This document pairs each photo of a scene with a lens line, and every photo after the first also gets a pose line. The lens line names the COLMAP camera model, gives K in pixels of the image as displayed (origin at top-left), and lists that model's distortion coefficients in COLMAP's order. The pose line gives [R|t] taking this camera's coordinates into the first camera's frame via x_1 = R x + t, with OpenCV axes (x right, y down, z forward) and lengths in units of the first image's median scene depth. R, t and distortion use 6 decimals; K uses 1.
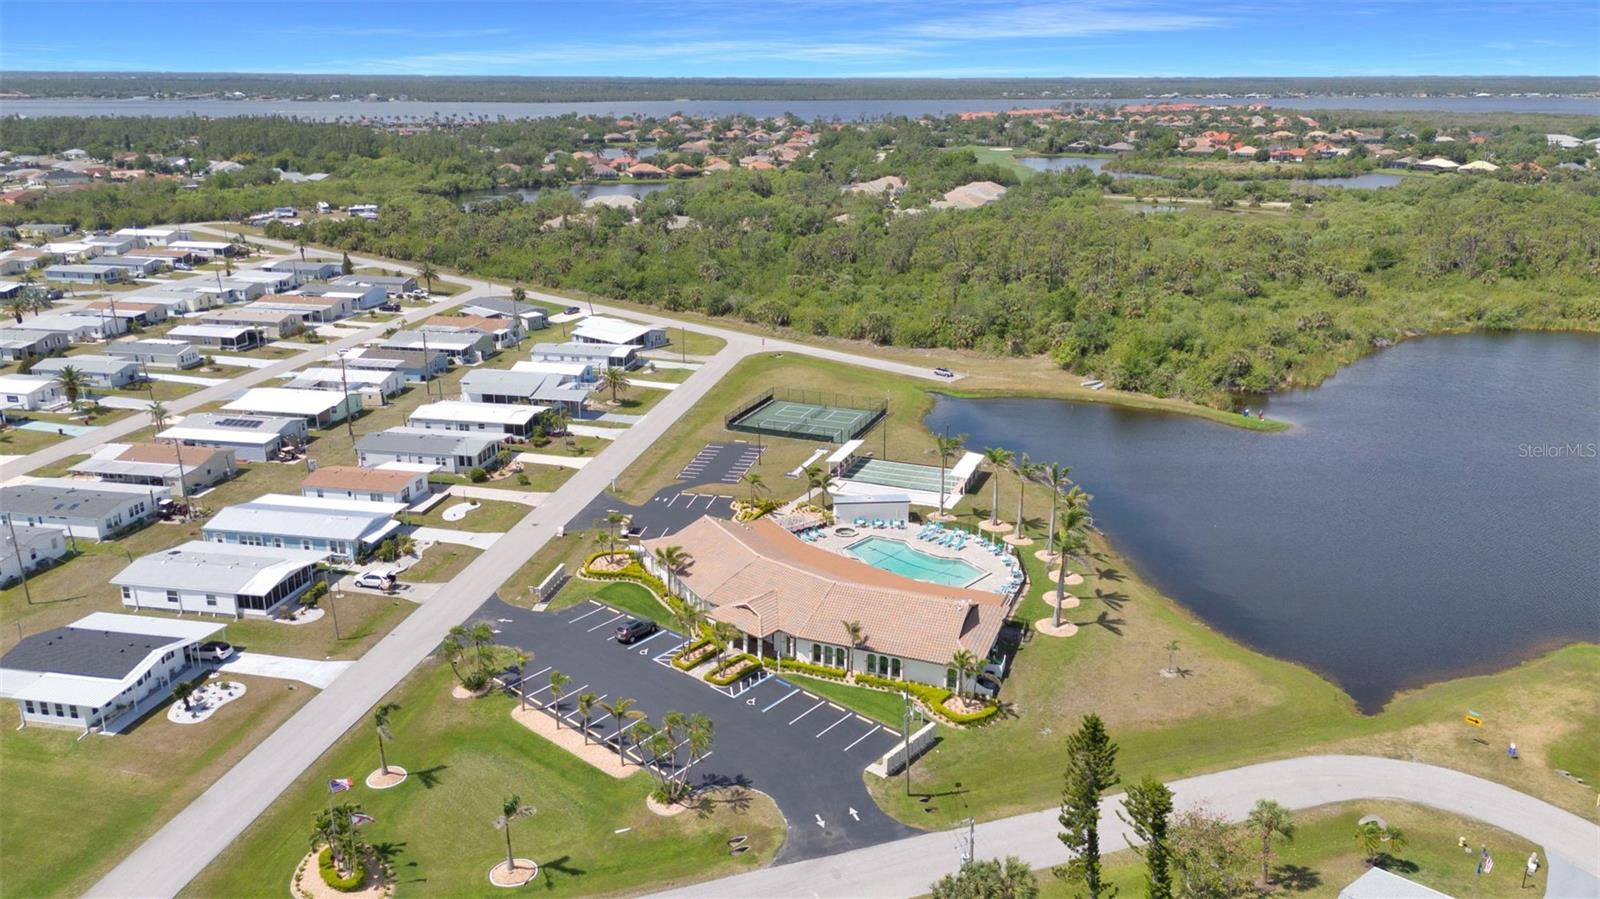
lens RADIAL K [[1153.9, 0, 801.8], [0, 1153.9, 502.0], [0, 0, 1]] dist [0.066707, -0.056936]
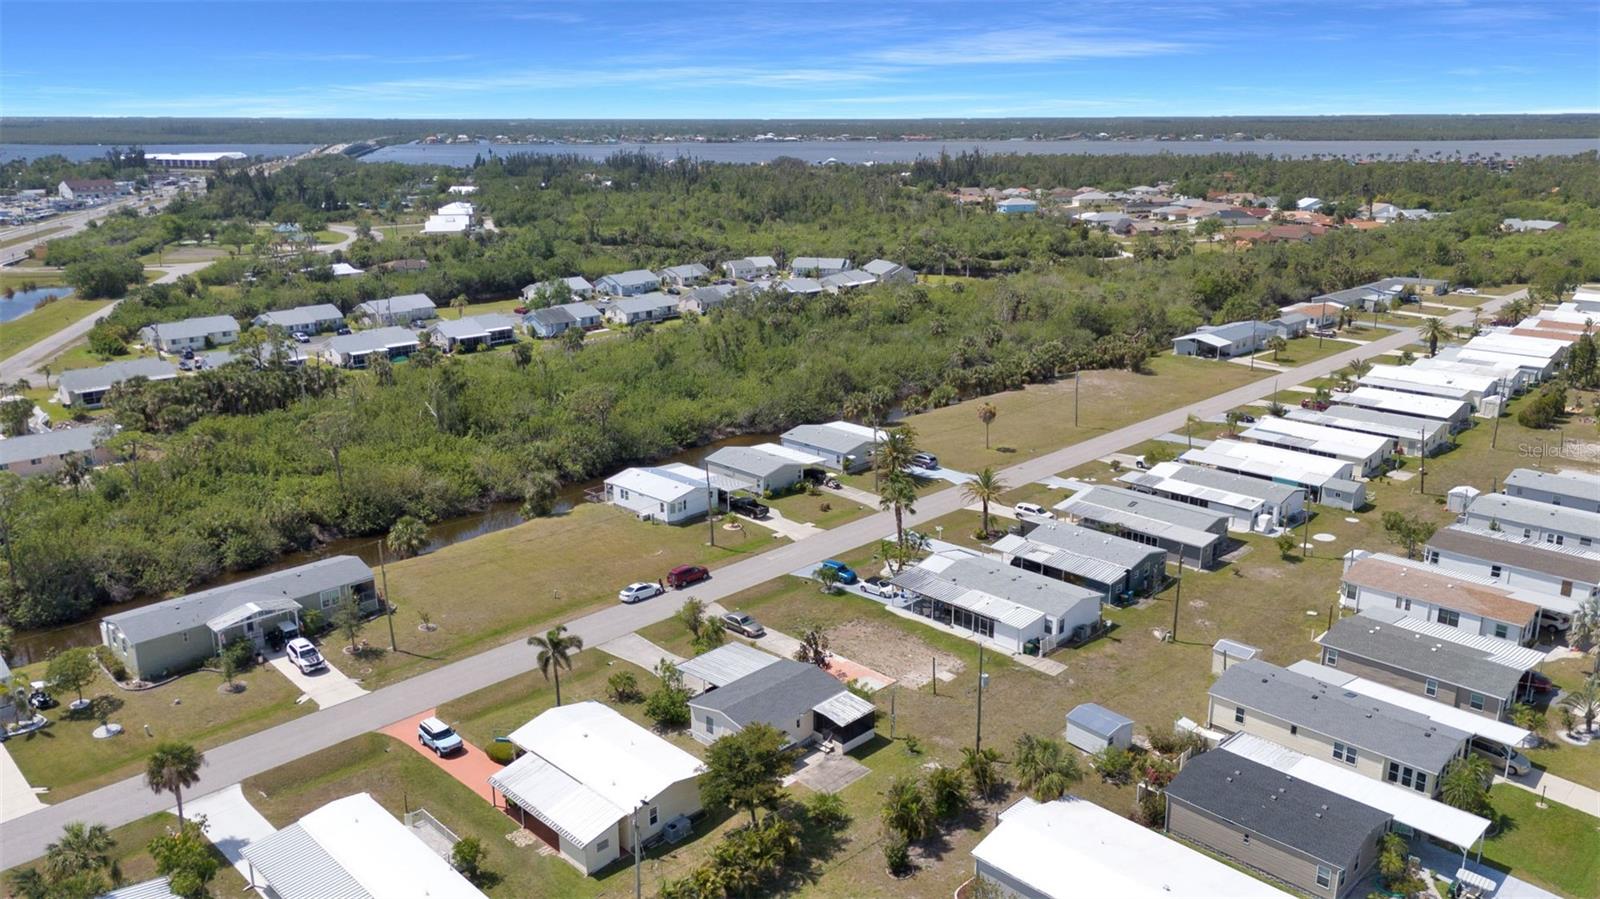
lens RADIAL K [[1170.7, 0, 800.0], [0, 1170.7, 449.5], [0, 0, 1]] dist [0.102175, -0.121785]
pose [[0.828145, 0.148282, -0.540544, -0.954198], [-0.189632, 0.981625, -0.021249, -0.035711], [0.527461, 0.120102, 0.841047, 0.166282]]
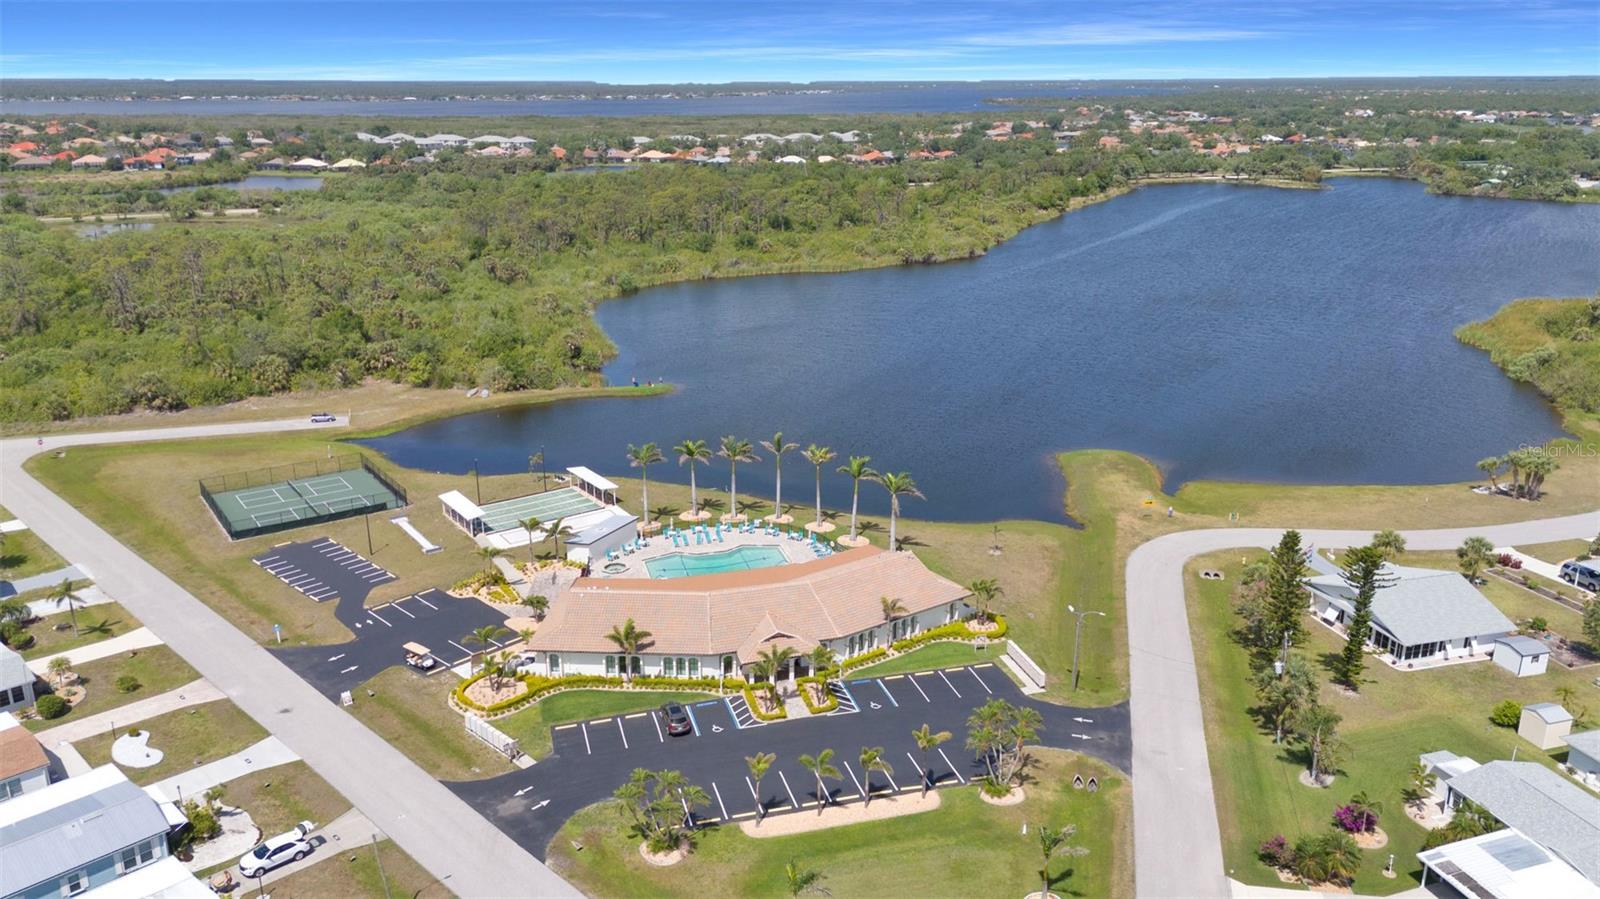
lens RADIAL K [[1153.9, 0, 801.8], [0, 1153.9, 502.0], [0, 0, 1]] dist [0.066707, -0.056936]
pose [[0.548750, -0.290913, 0.783737, -0.376946], [0.292985, 0.944963, 0.145619, -0.073256], [-0.782965, 0.149715, 0.603781, 0.196089]]
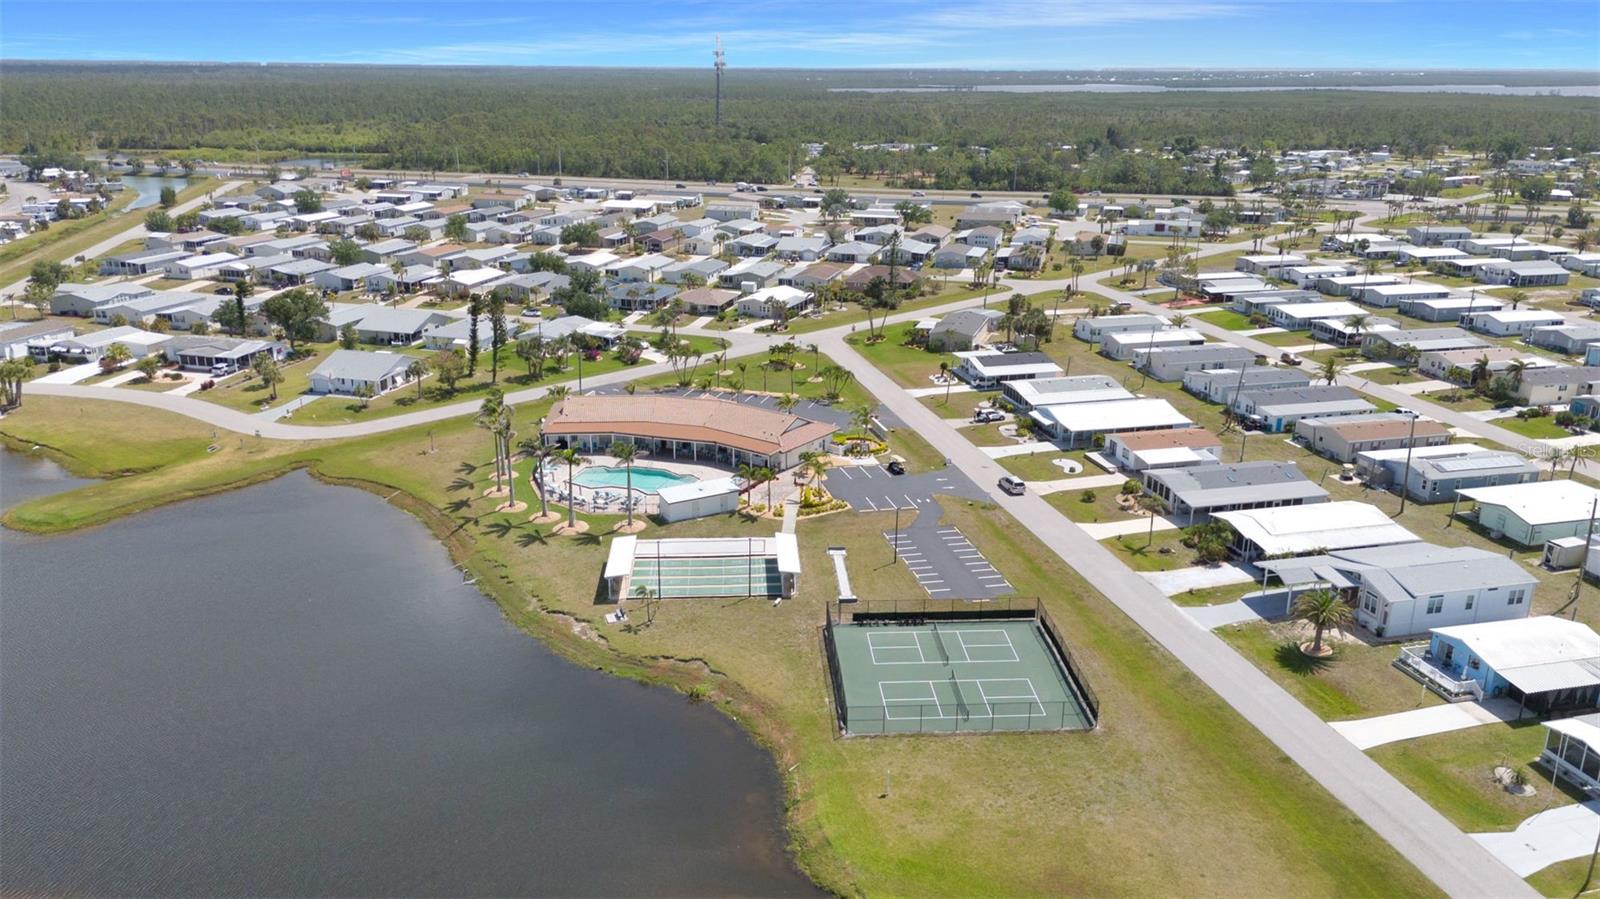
lens RADIAL K [[1172.4, 0, 800.0], [0, 1172.4, 449.5], [0, 0, 1]] dist [0.088096, -0.104695]
pose [[-0.908012, 0.123682, -0.400270, 0.242601], [-0.151606, 0.793667, 0.589159, -0.406095], [0.390550, 0.595647, -0.701909, 1.107925]]
